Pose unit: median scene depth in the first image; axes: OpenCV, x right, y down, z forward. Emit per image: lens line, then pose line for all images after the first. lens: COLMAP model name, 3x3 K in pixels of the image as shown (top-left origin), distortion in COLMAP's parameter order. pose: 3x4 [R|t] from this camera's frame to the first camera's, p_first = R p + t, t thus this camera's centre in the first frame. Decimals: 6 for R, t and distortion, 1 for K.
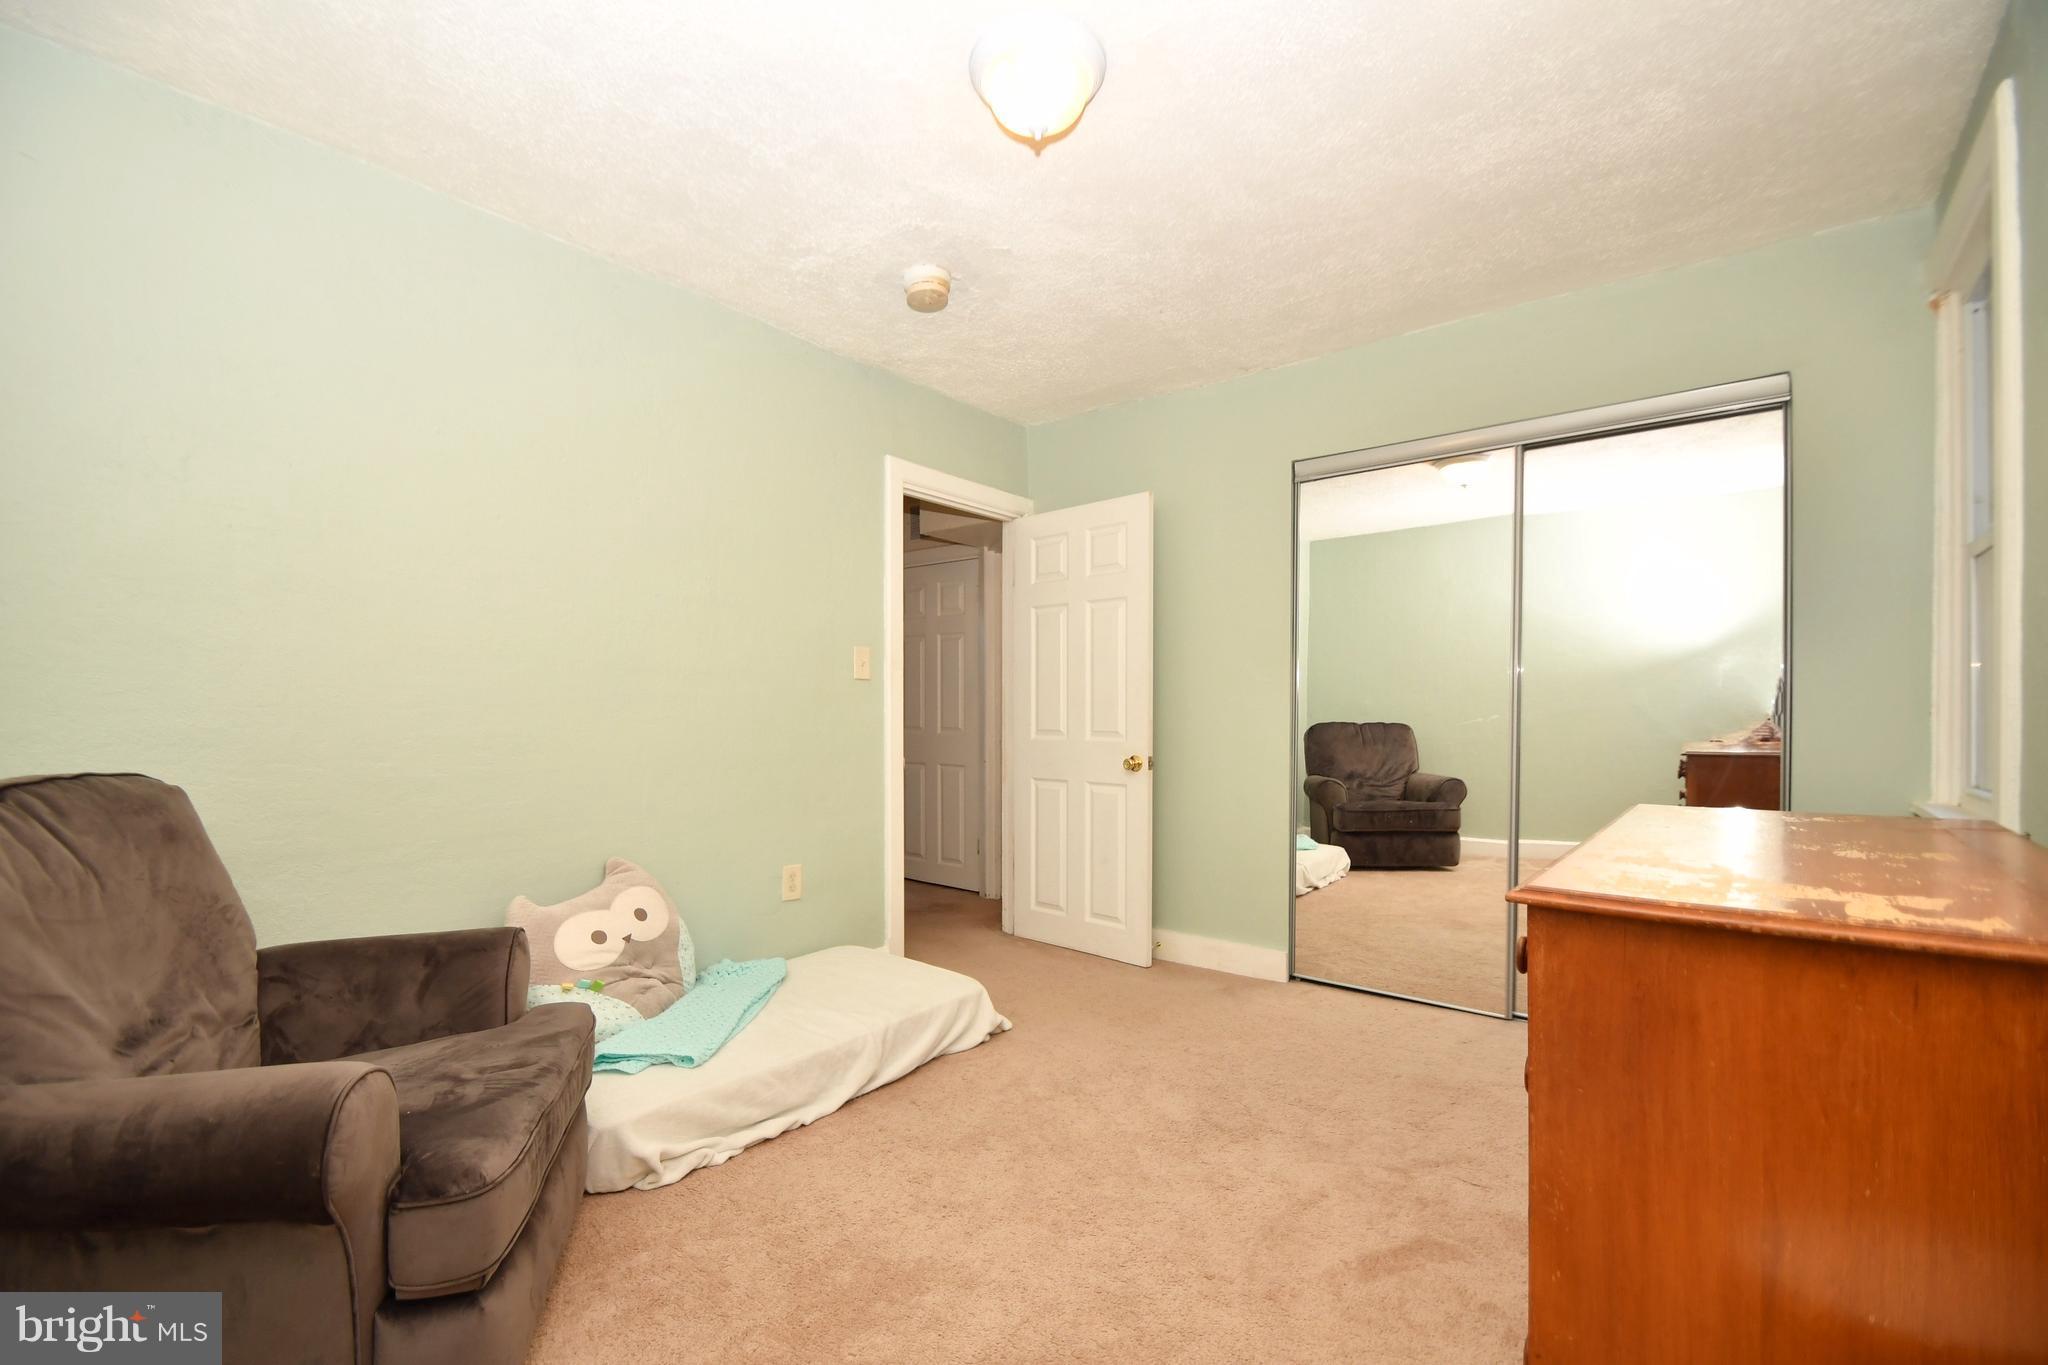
lens RADIAL K [[900.3, 0, 1000.0], [0, 900.3, 712.5], [0, 0, 1]] dist [0.011904, -0.014795]
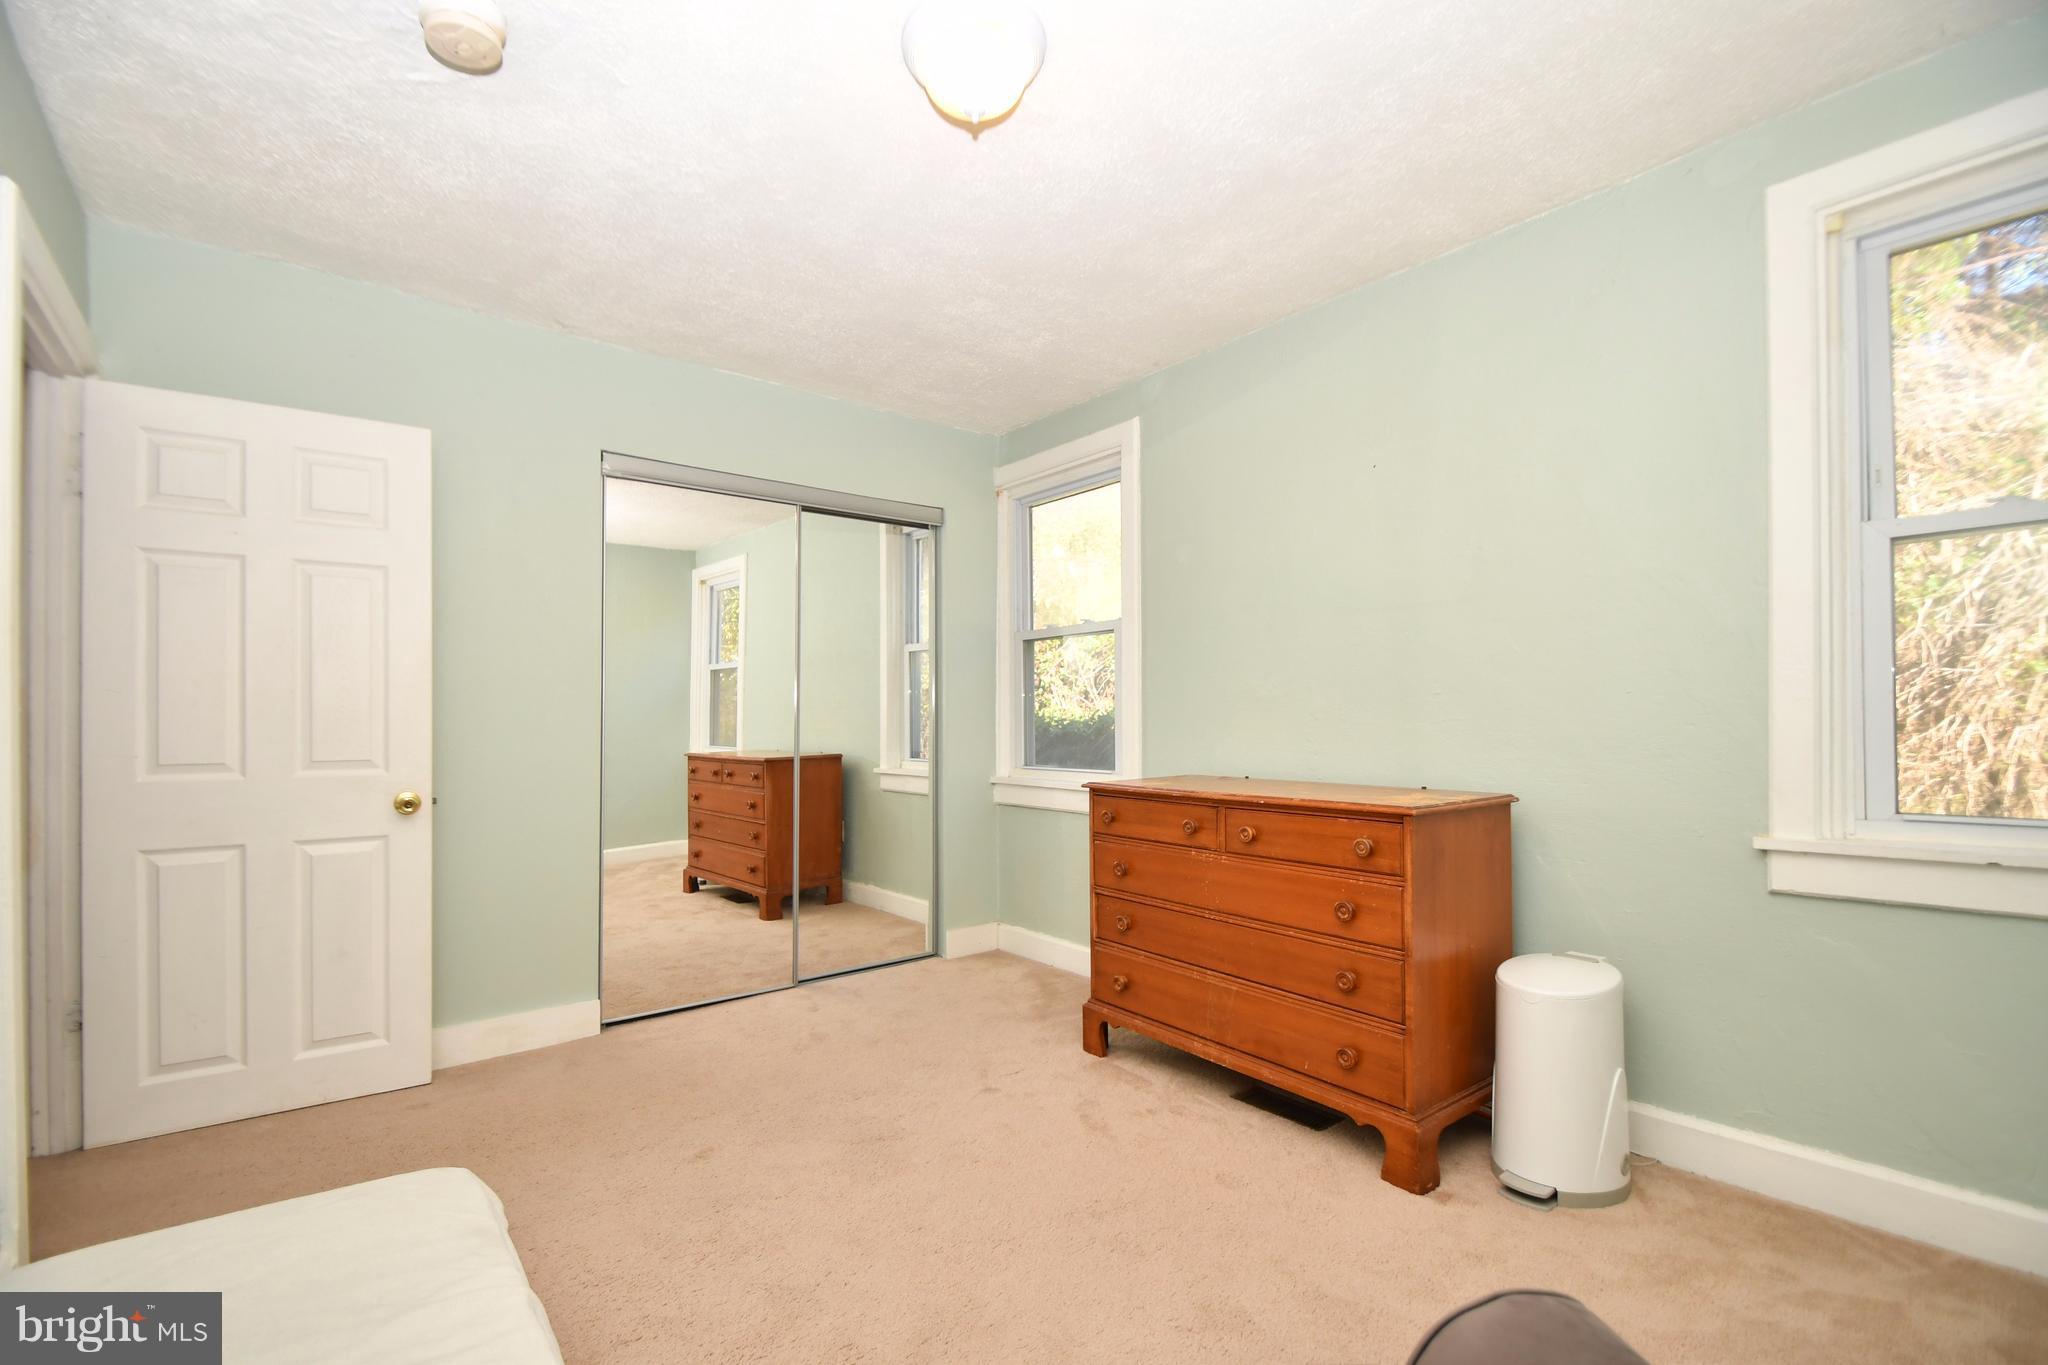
lens RADIAL K [[900.3, 0, 1000.0], [0, 900.3, 712.5], [0, 0, 1]] dist [0.011904, -0.014795]
pose [[0.224136, 0.008470, 0.974521, -0.439975], [0.005477, 0.999935, -0.009950, -0.005746], [-0.974543, 0.007567, 0.224075, 0.392149]]
